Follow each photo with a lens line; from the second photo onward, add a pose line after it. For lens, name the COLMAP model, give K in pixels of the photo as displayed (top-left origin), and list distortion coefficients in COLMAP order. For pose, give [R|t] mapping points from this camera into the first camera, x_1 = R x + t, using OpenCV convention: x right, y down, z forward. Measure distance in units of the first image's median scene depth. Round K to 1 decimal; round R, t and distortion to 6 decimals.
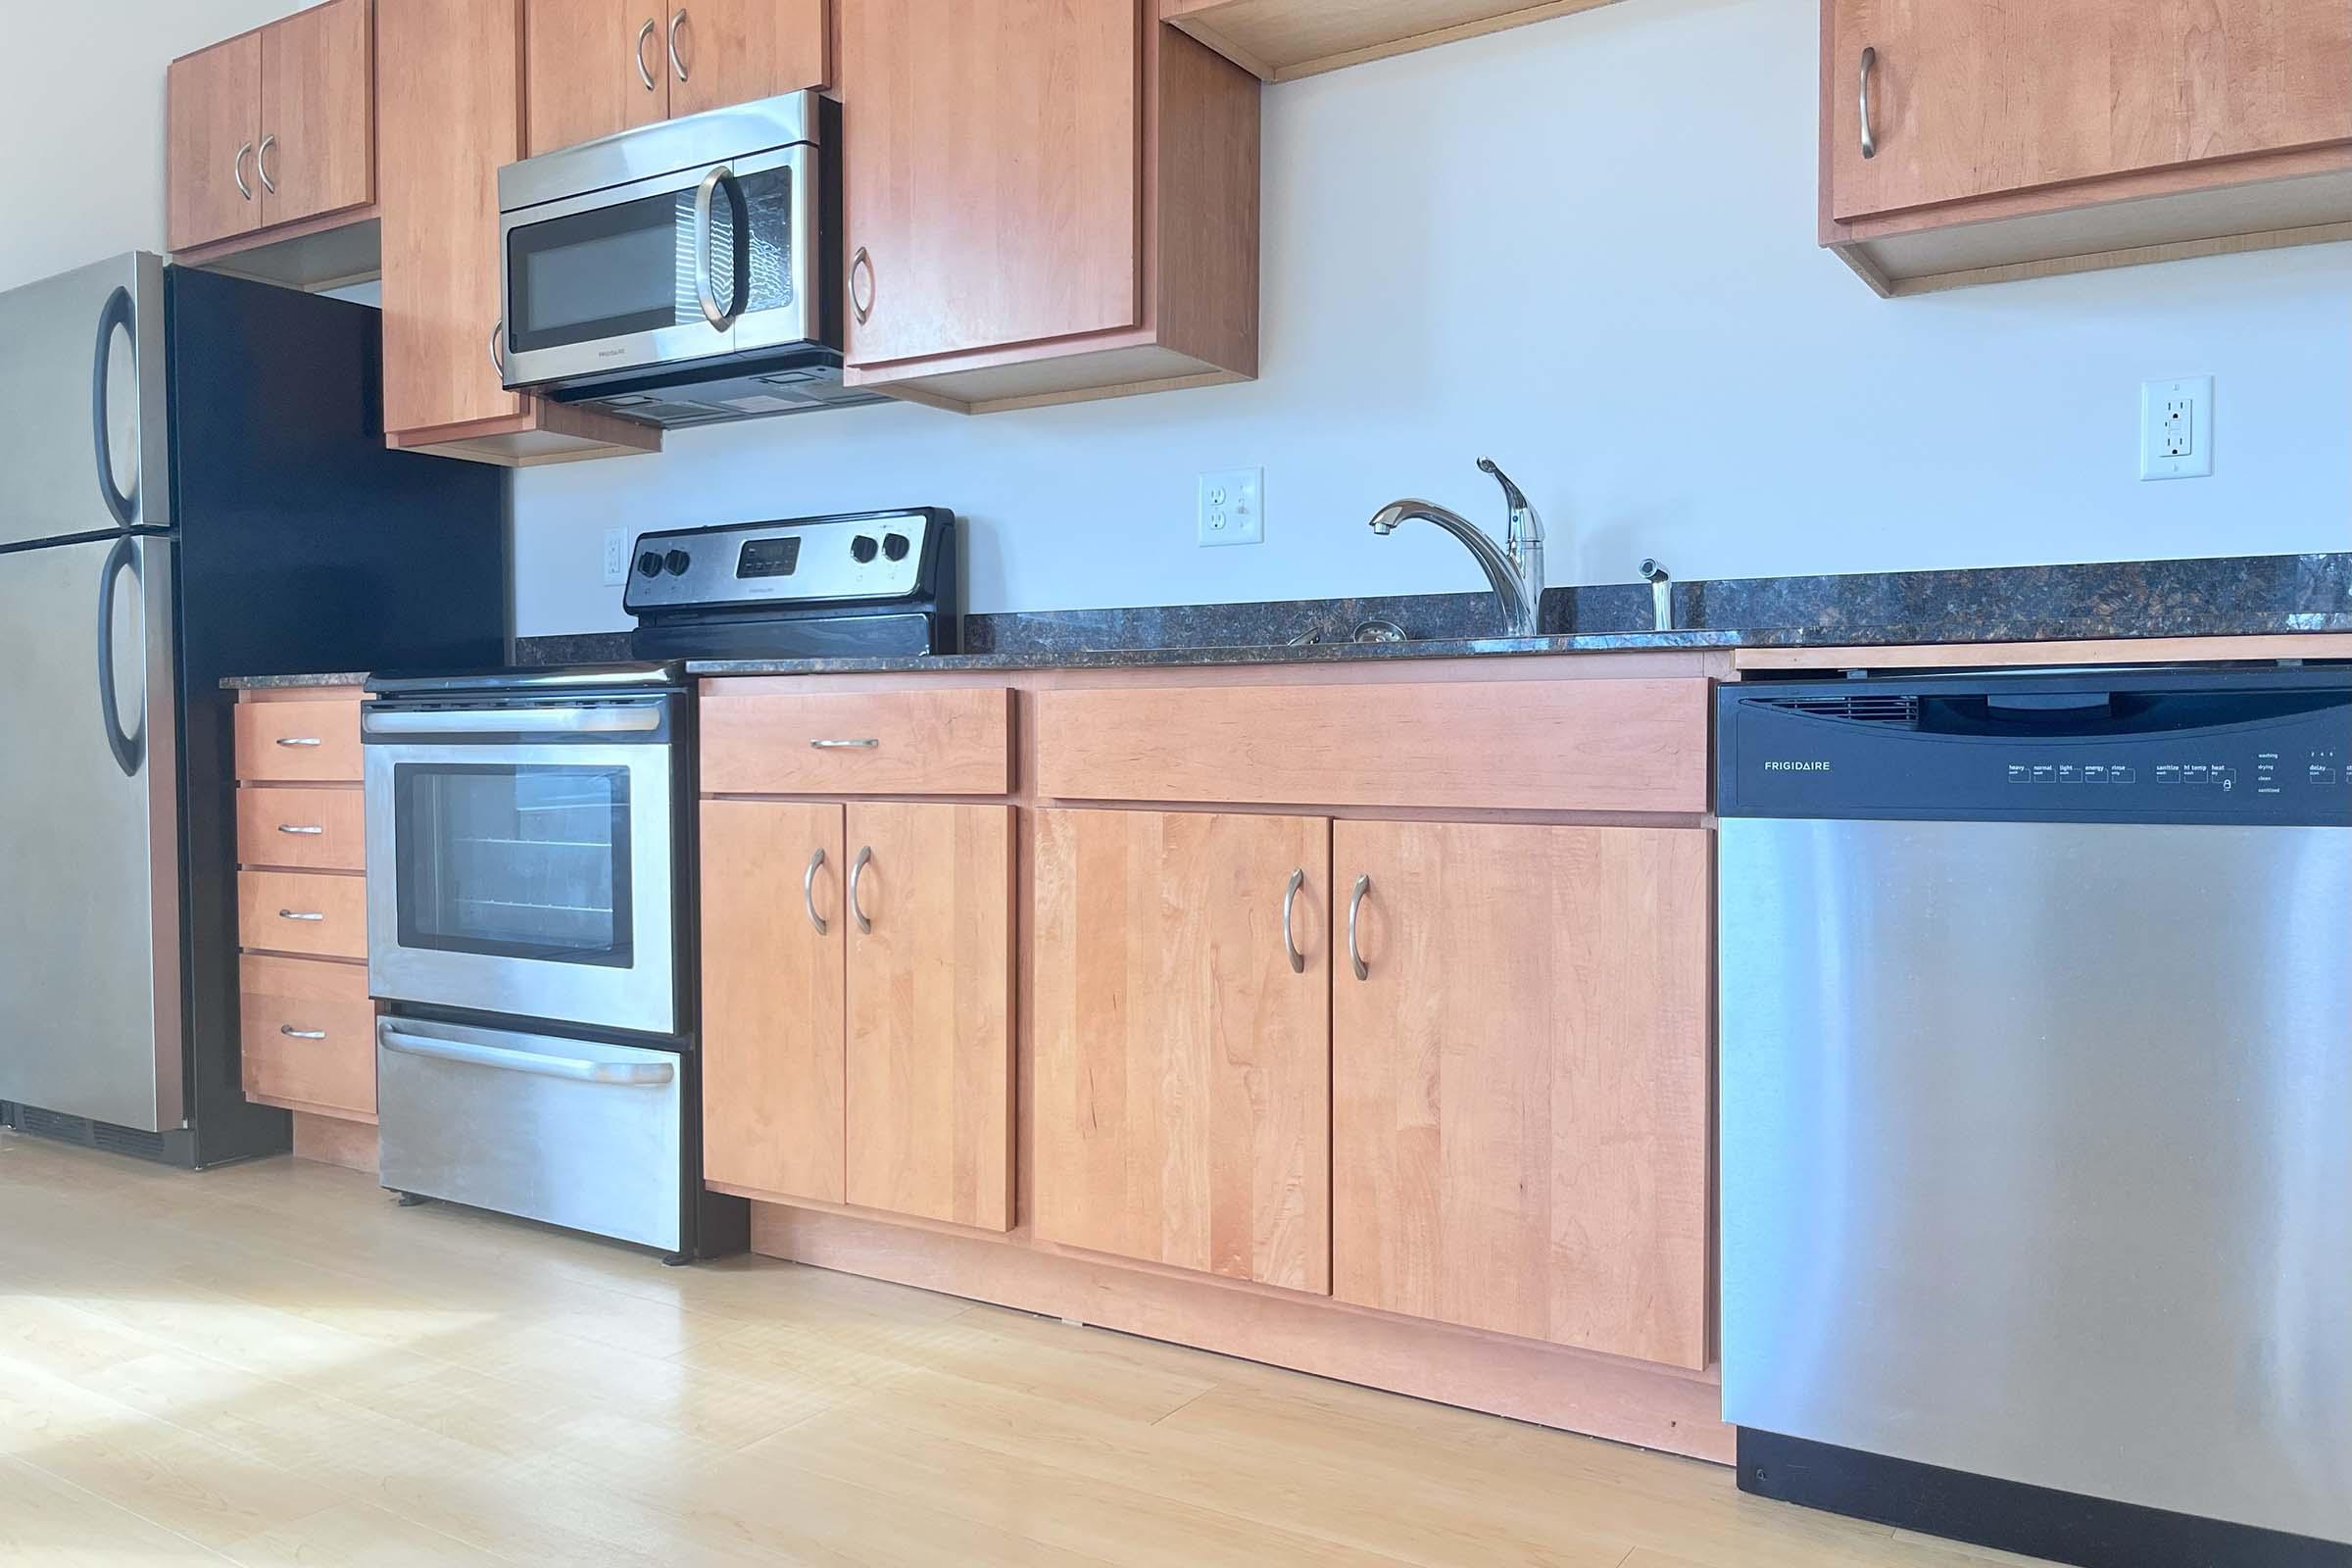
lens RADIAL K [[1777.3, 0, 1176.0], [0, 1777.3, 784.0], [0, 0, 1]] dist [0.010734, -0.006544]
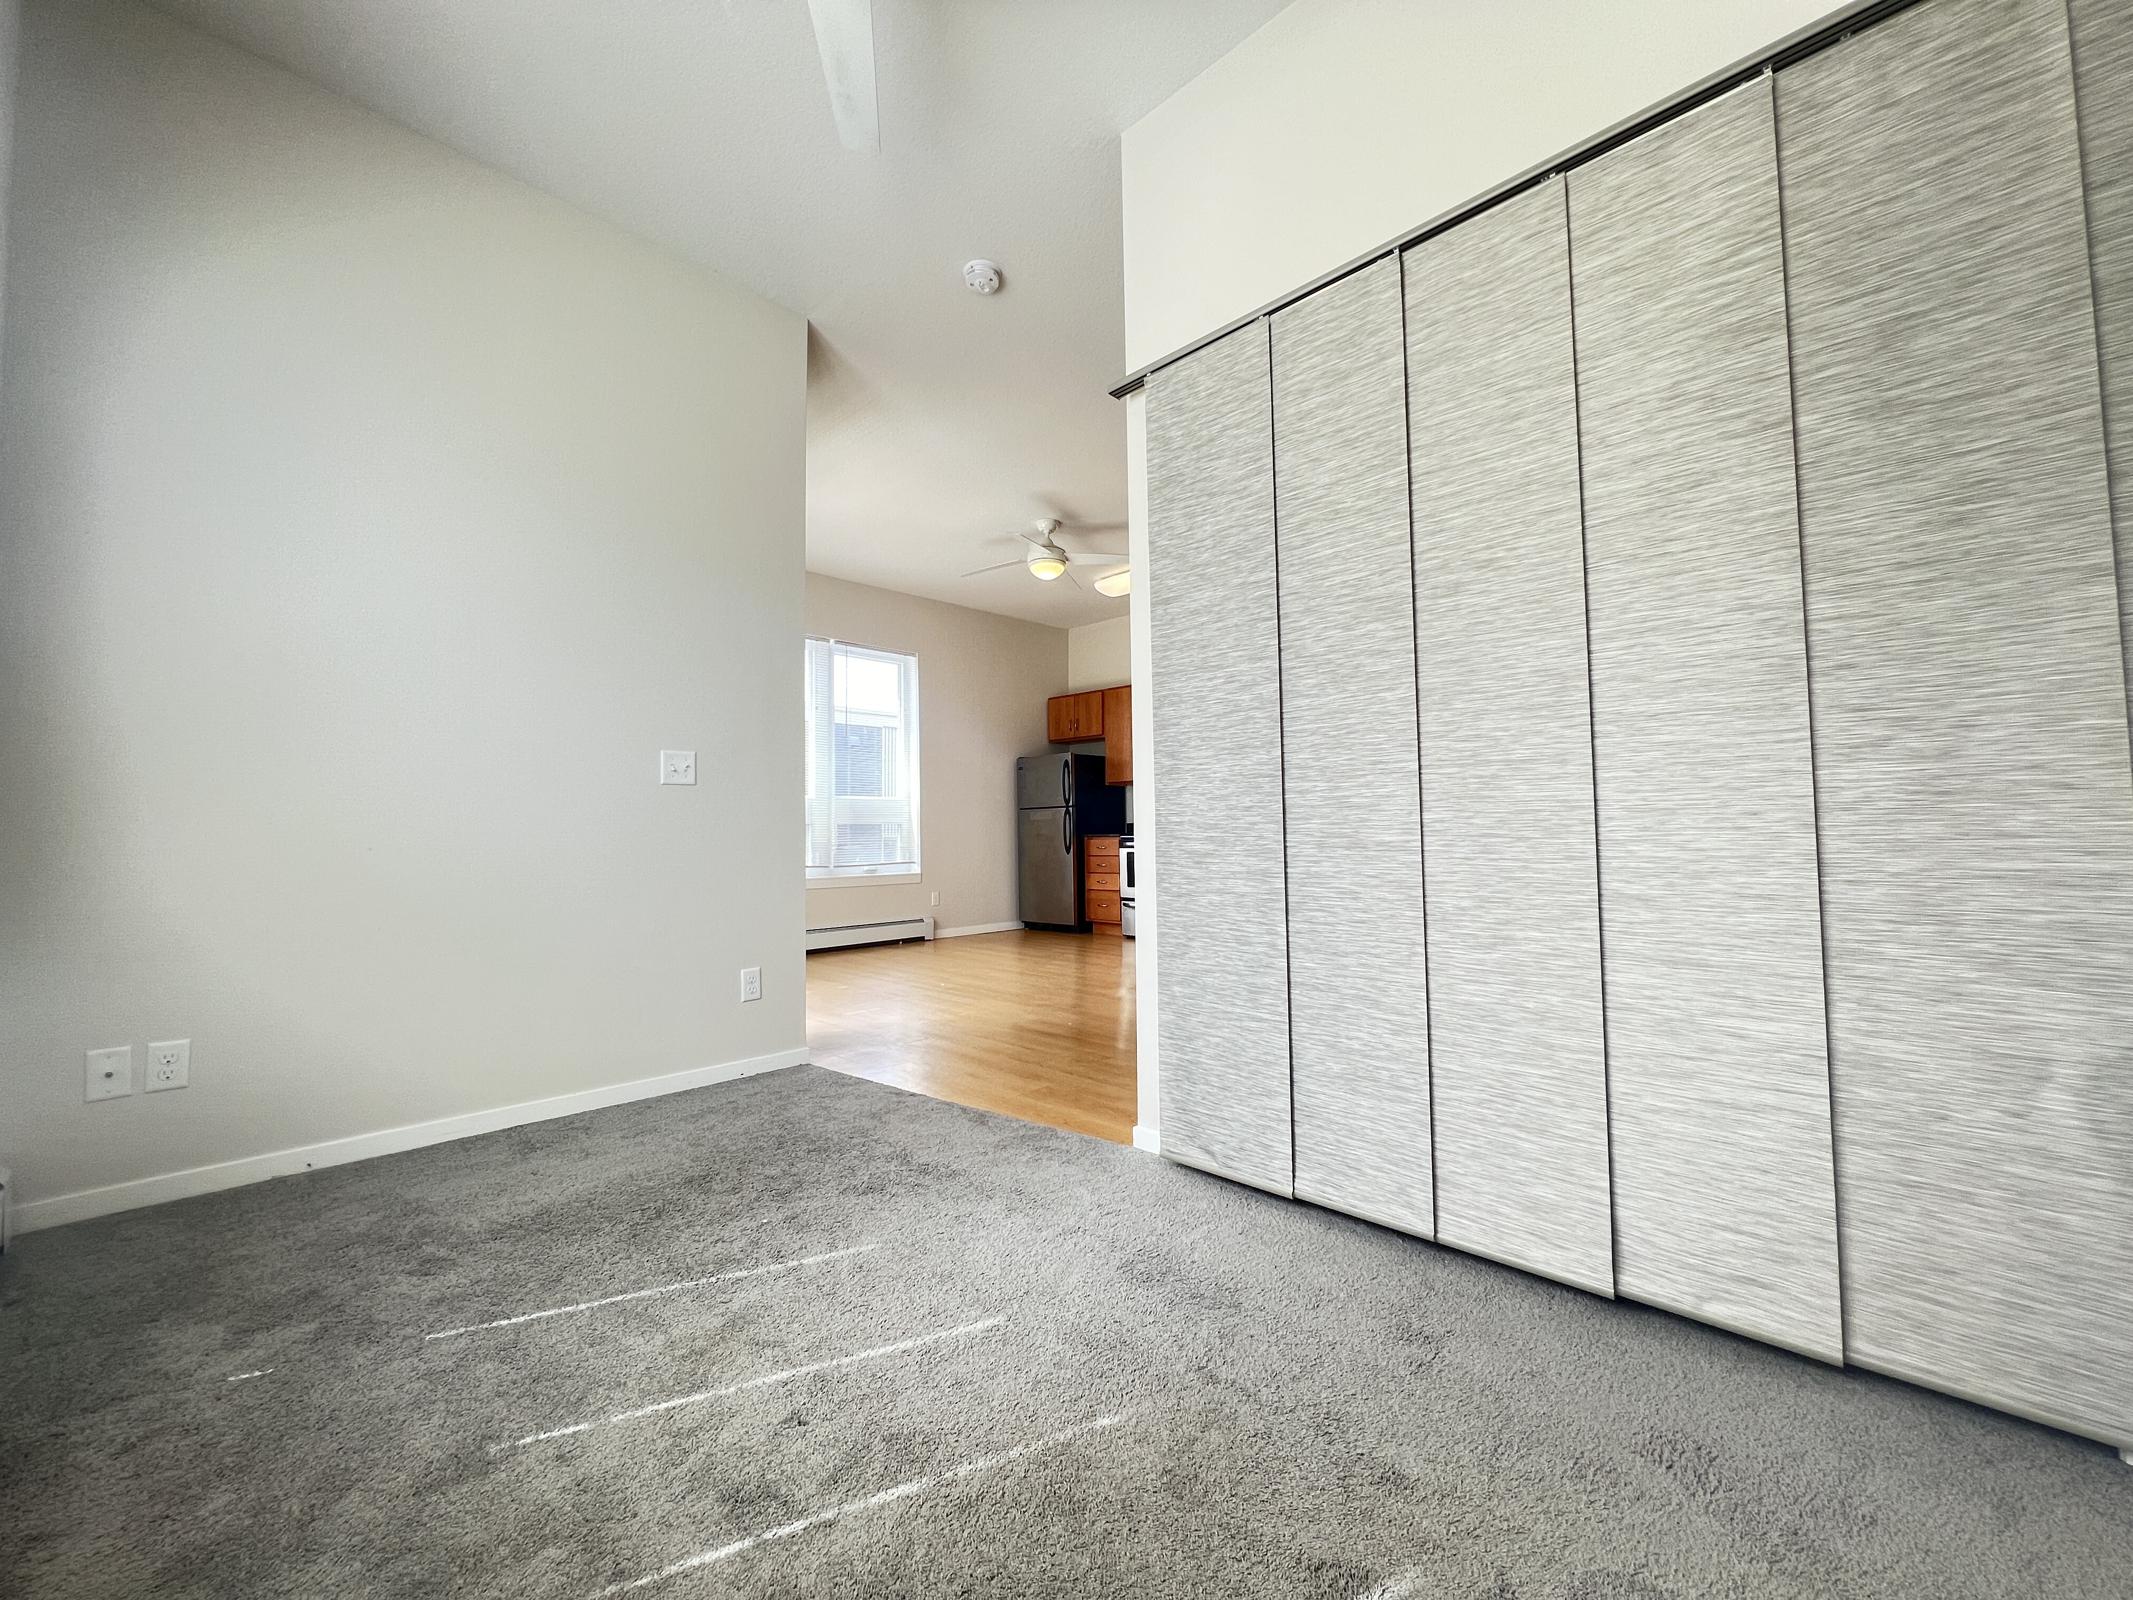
lens RADIAL K [[849.1, 0, 1066.5], [0, 849.1, 800.0], [0, 0, 1]] dist [0.000011, -0.000002]
pose [[0.977712, -0.019430, -0.209050, -0.107240], [0.005408, 0.997709, -0.067441, 0.004509], [0.209881, 0.064807, 0.975577, -1.773170]]
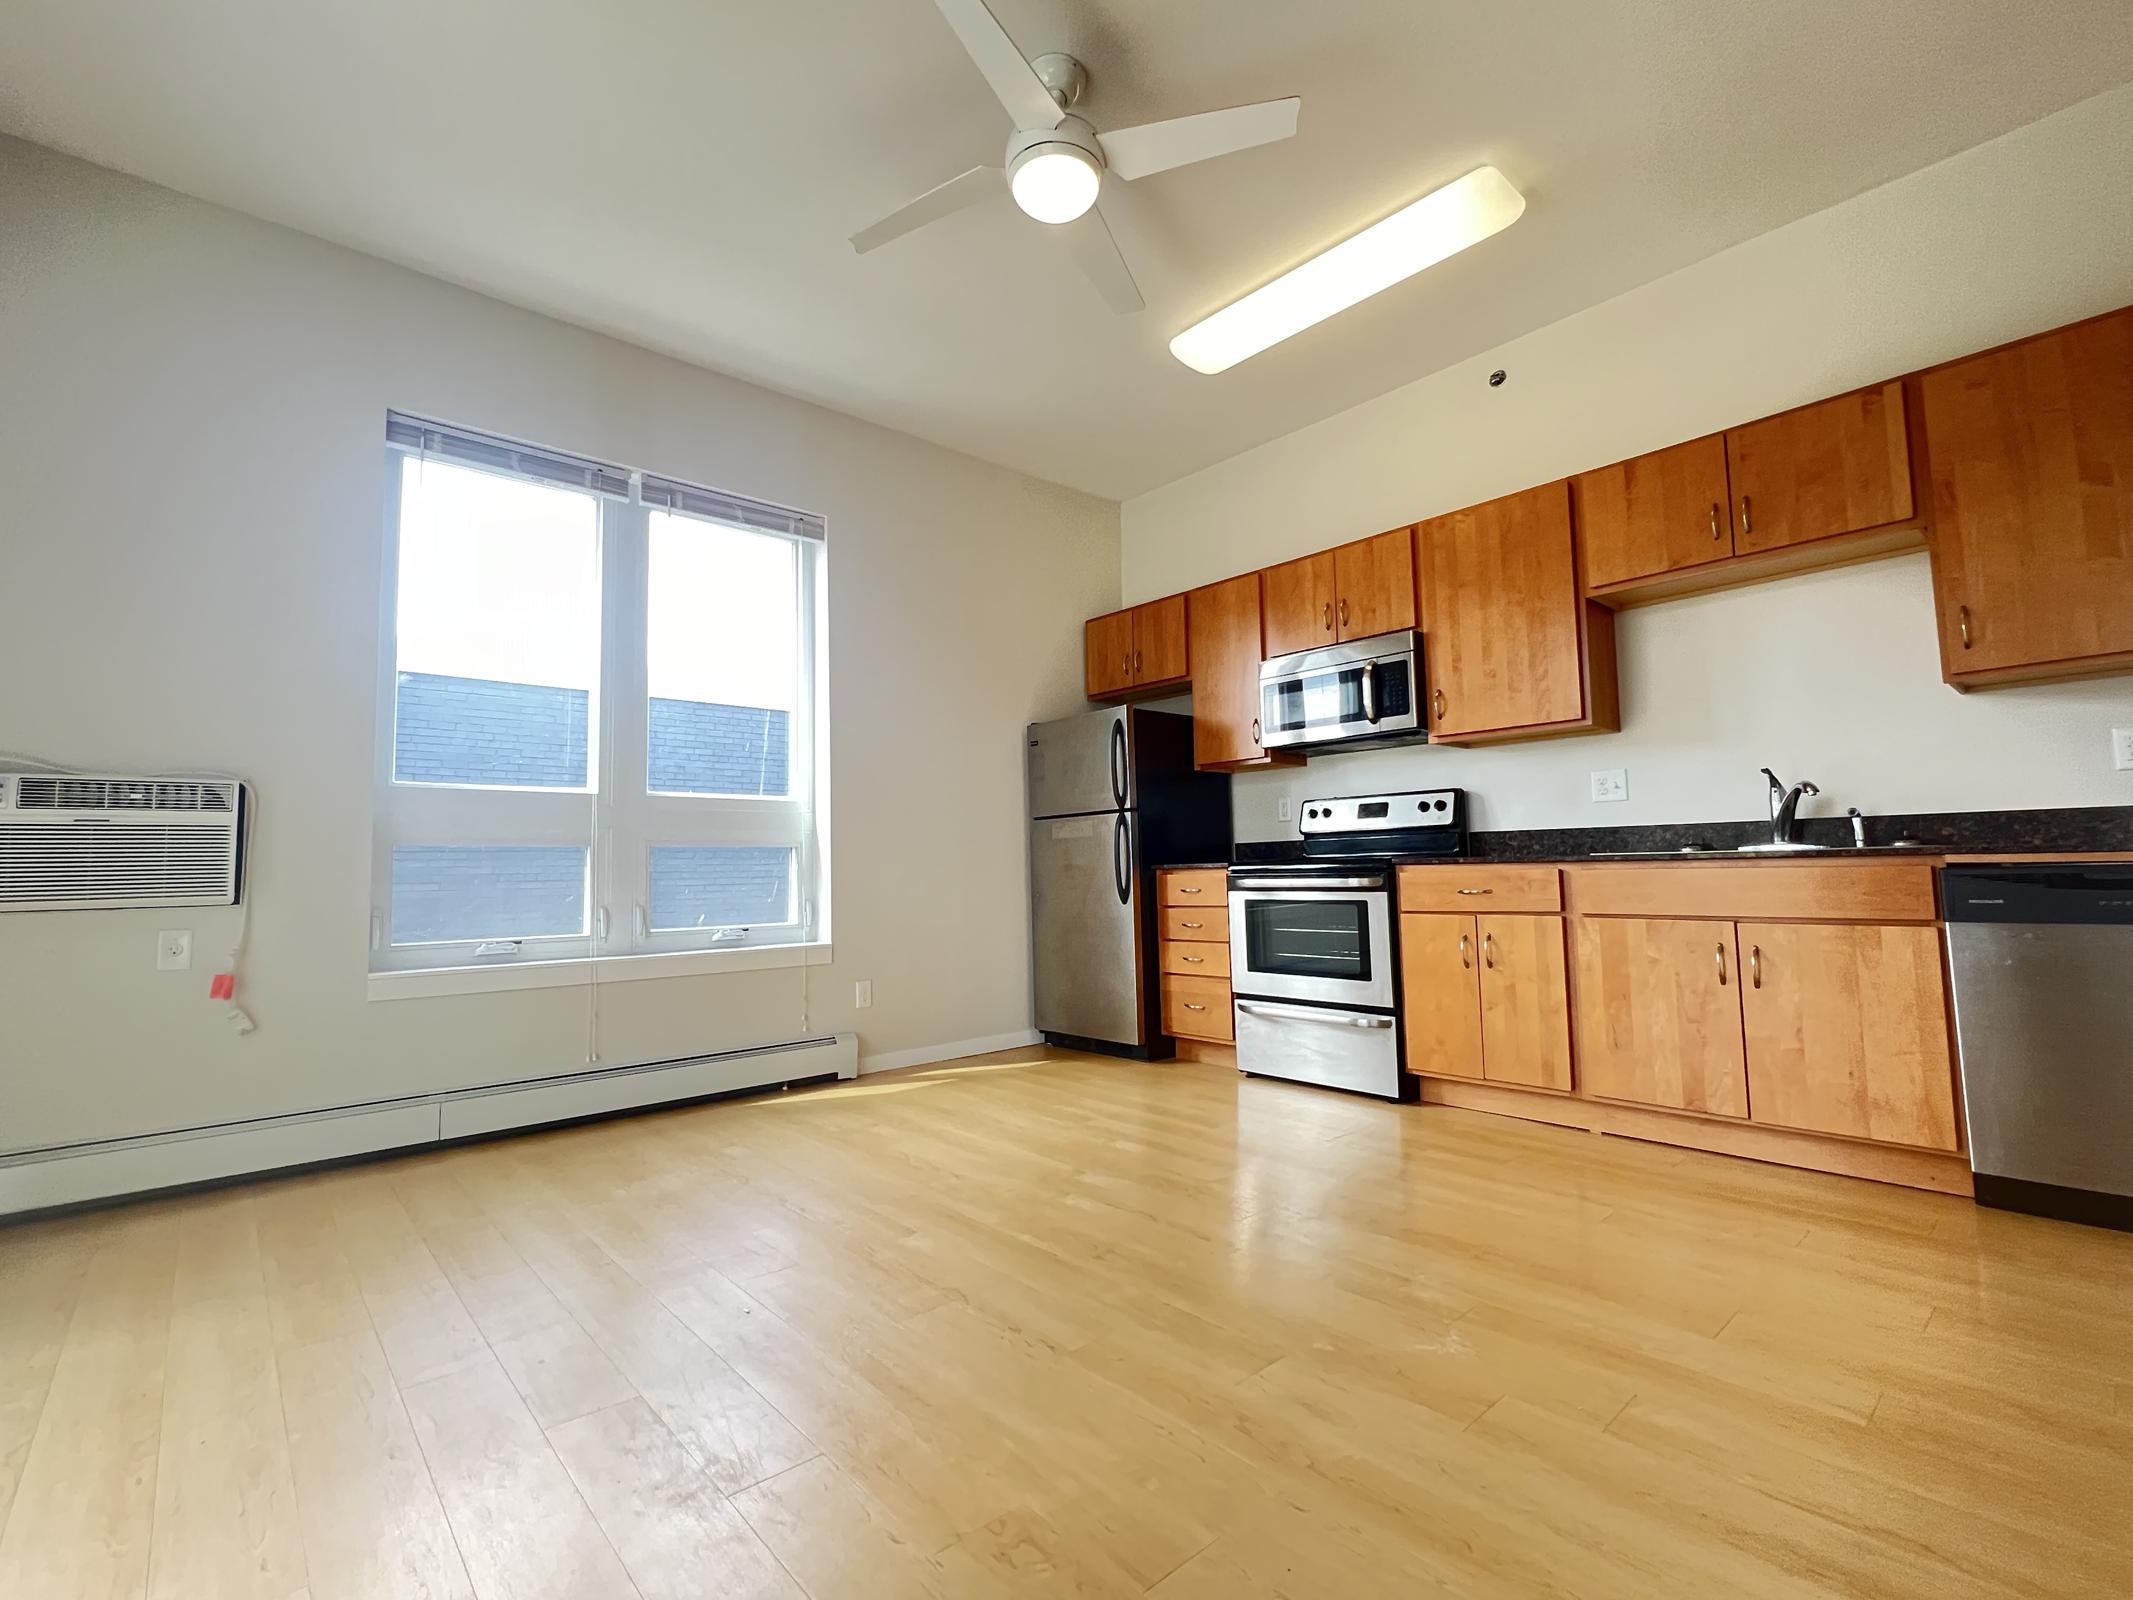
lens RADIAL K [[942.0, 0, 1066.5], [0, 942.0, 800.0], [0, 0, 1]] dist [-0.003528, -0.000683]
pose [[0.962797, -0.038974, -0.267401, -0.383415], [0.013121, 0.995120, -0.097799, -0.029263], [0.269908, 0.090653, 0.958609, -0.448831]]
